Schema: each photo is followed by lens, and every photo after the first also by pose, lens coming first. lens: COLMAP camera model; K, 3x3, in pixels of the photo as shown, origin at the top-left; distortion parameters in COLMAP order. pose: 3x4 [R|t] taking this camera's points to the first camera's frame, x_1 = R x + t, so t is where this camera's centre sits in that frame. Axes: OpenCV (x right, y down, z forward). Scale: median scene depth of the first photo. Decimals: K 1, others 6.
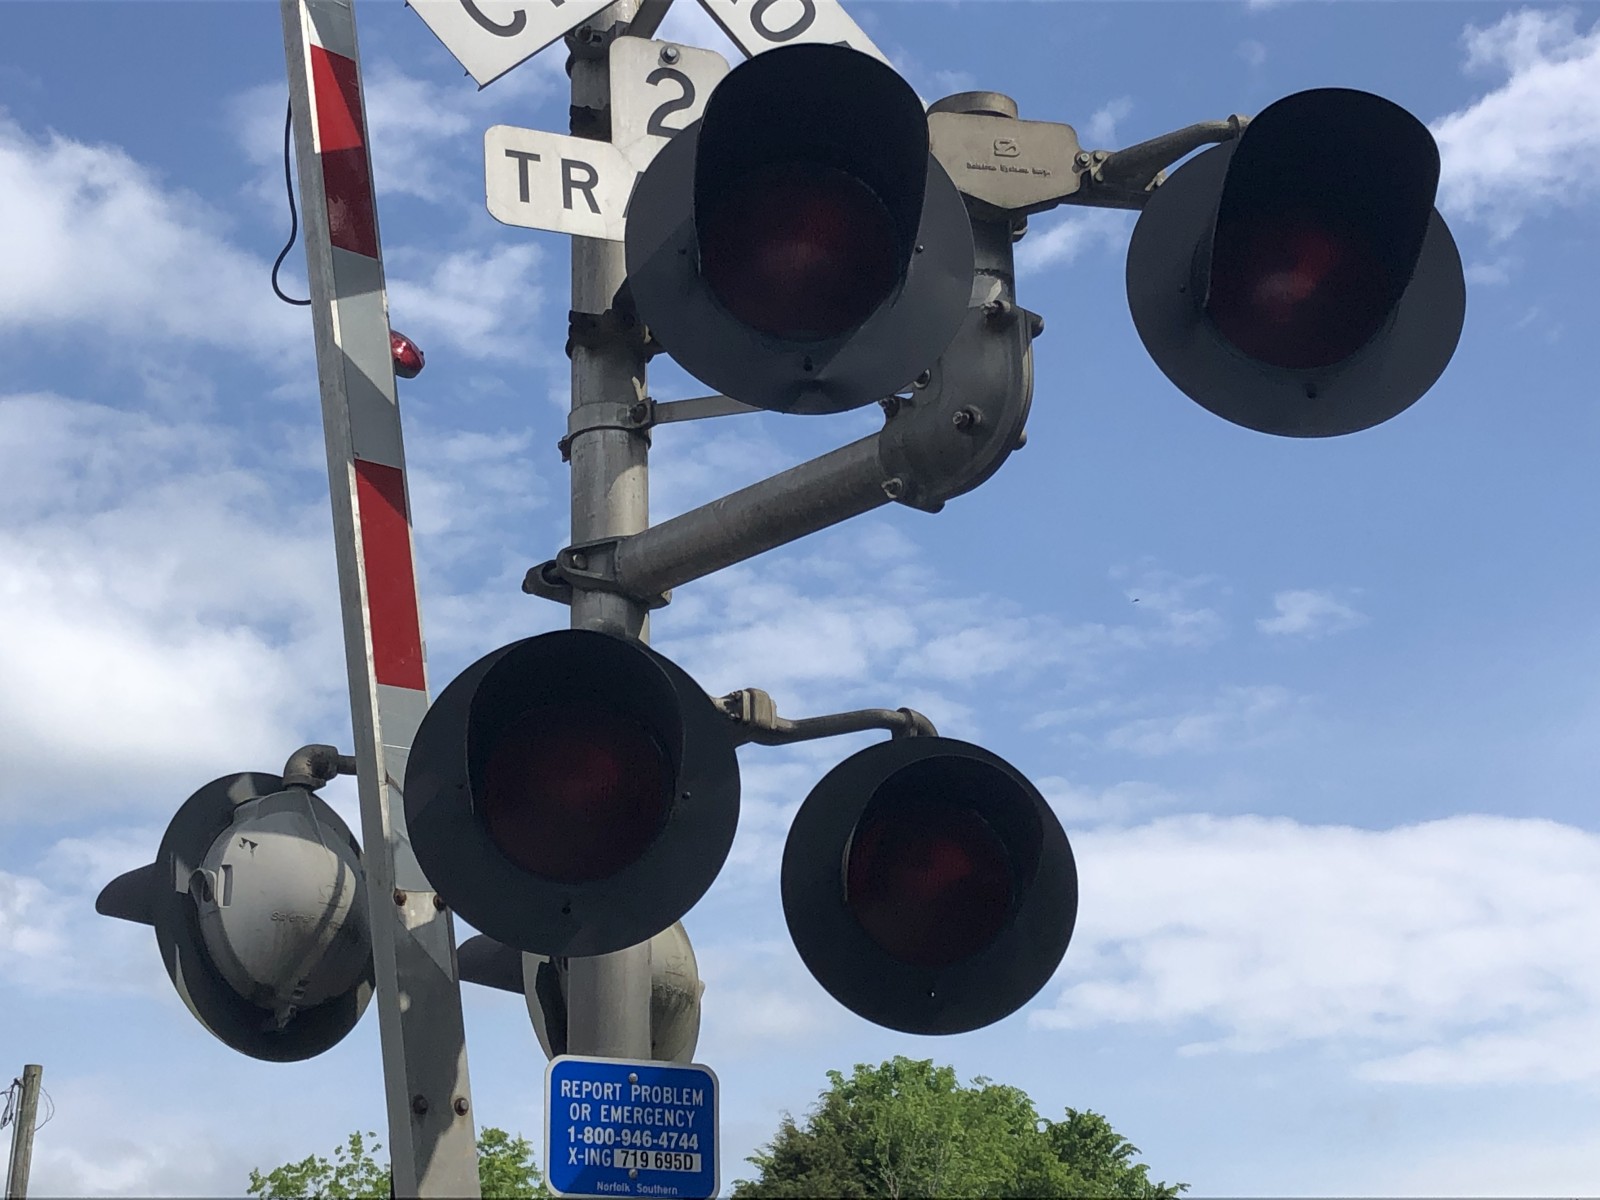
lens RADIAL K [[2659.9, 0, 800.0], [0, 2659.9, 600.0], [0, 0, 1]] dist [0.219631, -0.021017]
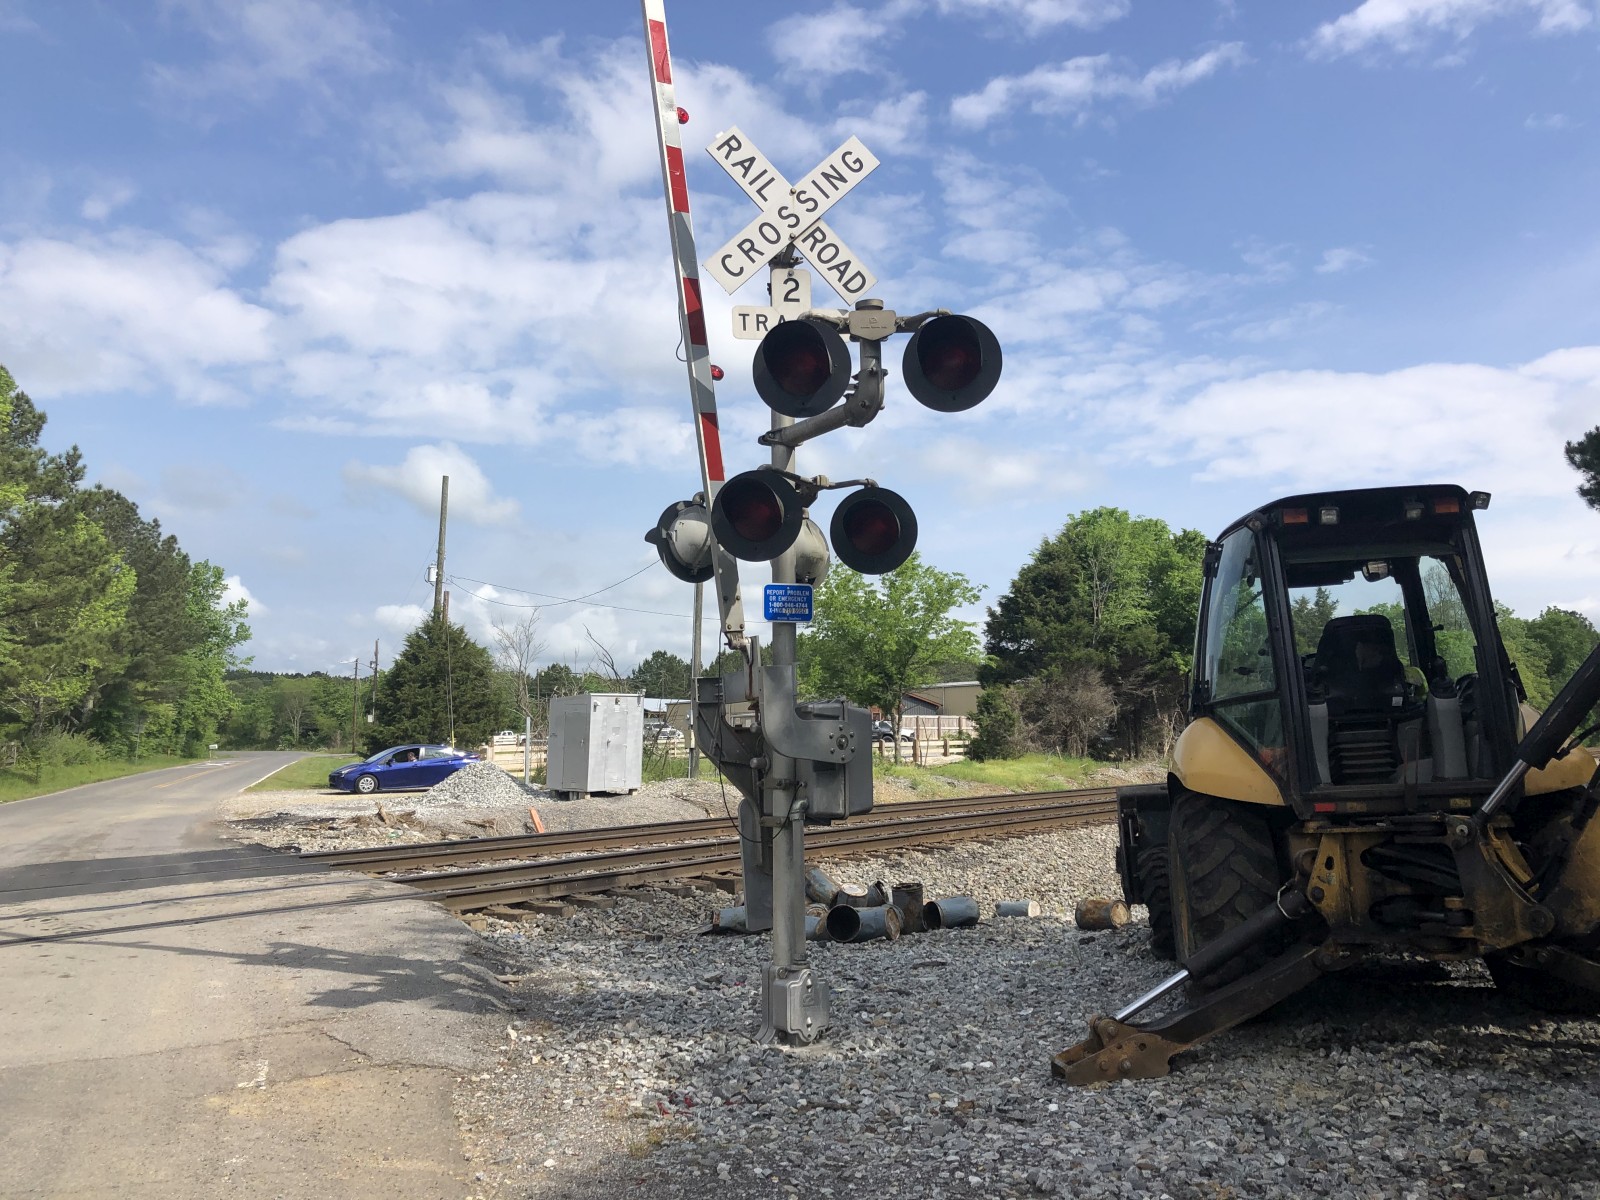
lens RADIAL K [[1340.1, 0, 800.0], [0, 1340.1, 600.0], [0, 0, 1]] dist [0.096656, -0.181636]
pose [[0.977186, -0.011016, -0.212101, 0.301783], [0.062034, 0.969911, 0.235425, -0.204630], [0.203126, -0.243212, 0.948466, -0.619796]]
